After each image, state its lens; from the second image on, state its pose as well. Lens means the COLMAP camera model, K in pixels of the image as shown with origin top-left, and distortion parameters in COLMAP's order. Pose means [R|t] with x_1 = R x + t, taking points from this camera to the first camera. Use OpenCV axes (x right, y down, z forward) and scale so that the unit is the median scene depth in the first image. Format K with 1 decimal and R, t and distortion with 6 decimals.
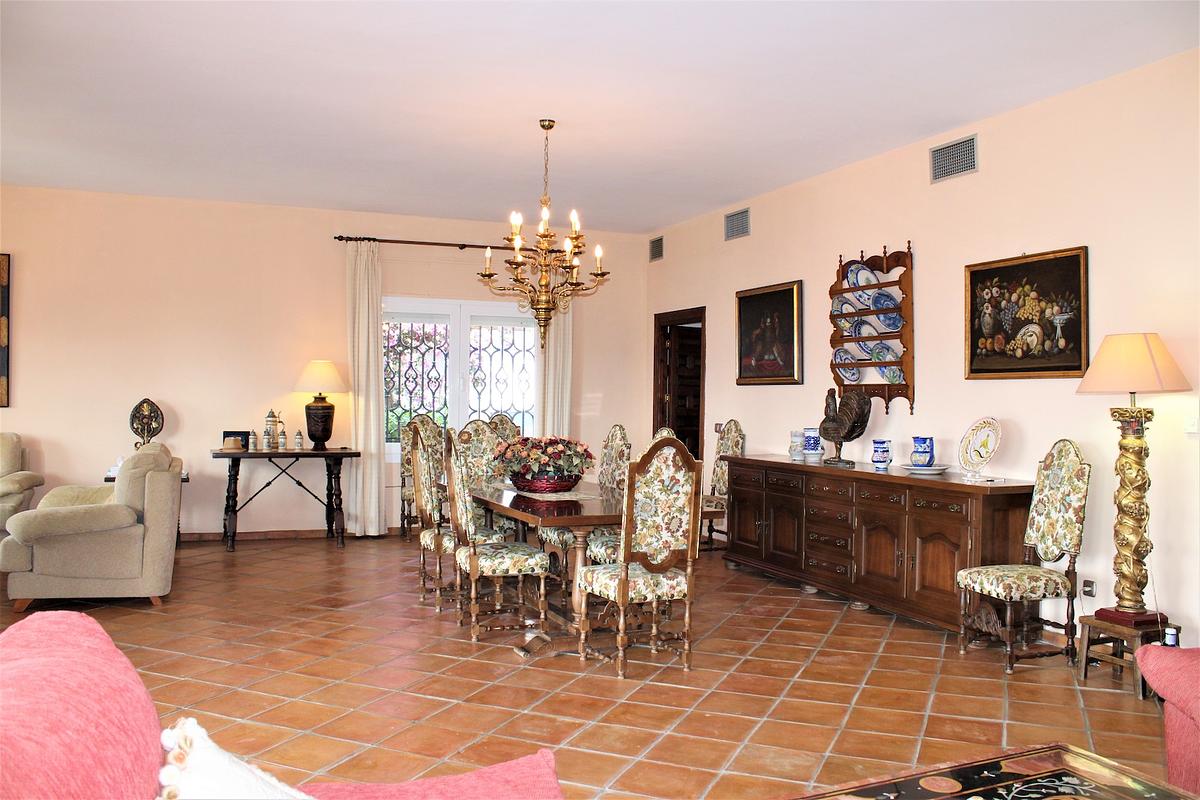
lens RADIAL K [[987.3, 0, 603.7], [0, 987.3, 401.0], [0, 0, 1]] dist [-0.136041, 0.081443]
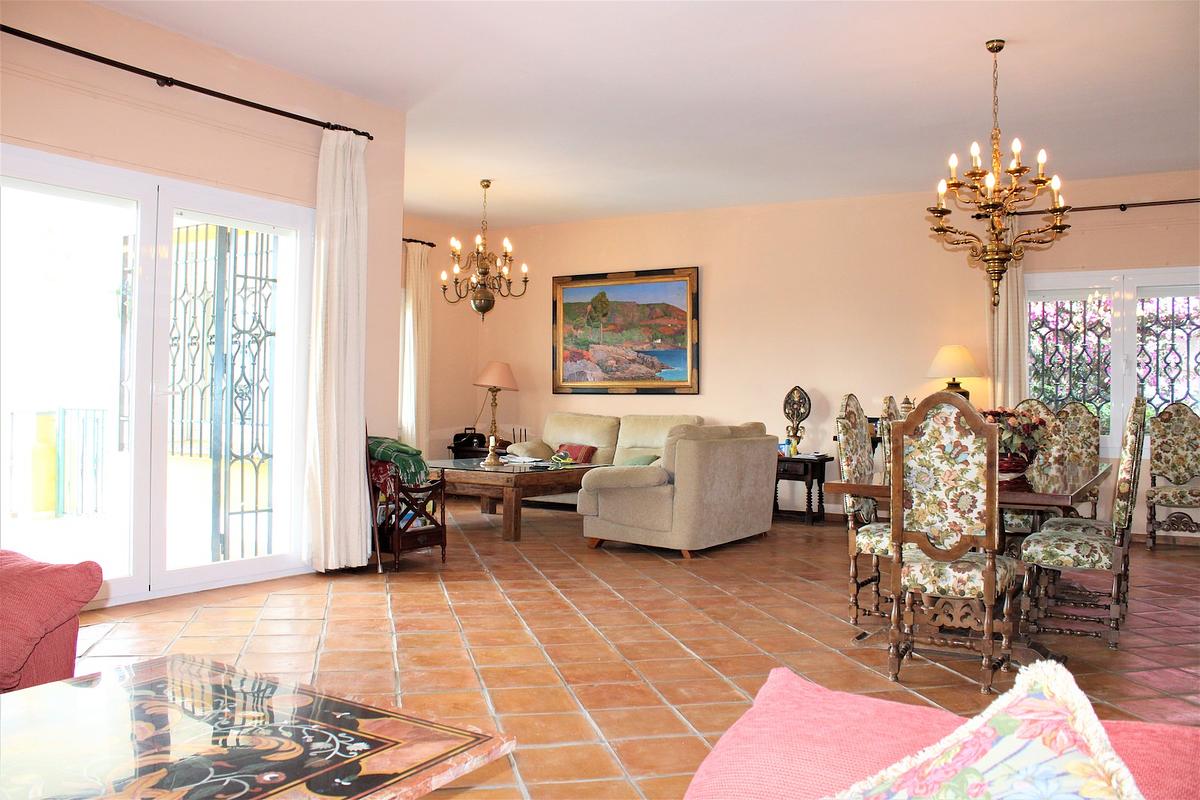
lens RADIAL K [[987.3, 0, 604.7], [0, 987.3, 395.6], [0, 0, 1]] dist [-0.136041, 0.081443]
pose [[0.590791, -0.009833, -0.806765, 0.532944], [-0.008722, 0.999789, -0.018572, 0.055414], [0.806778, 0.018009, 0.590581, 0.297541]]
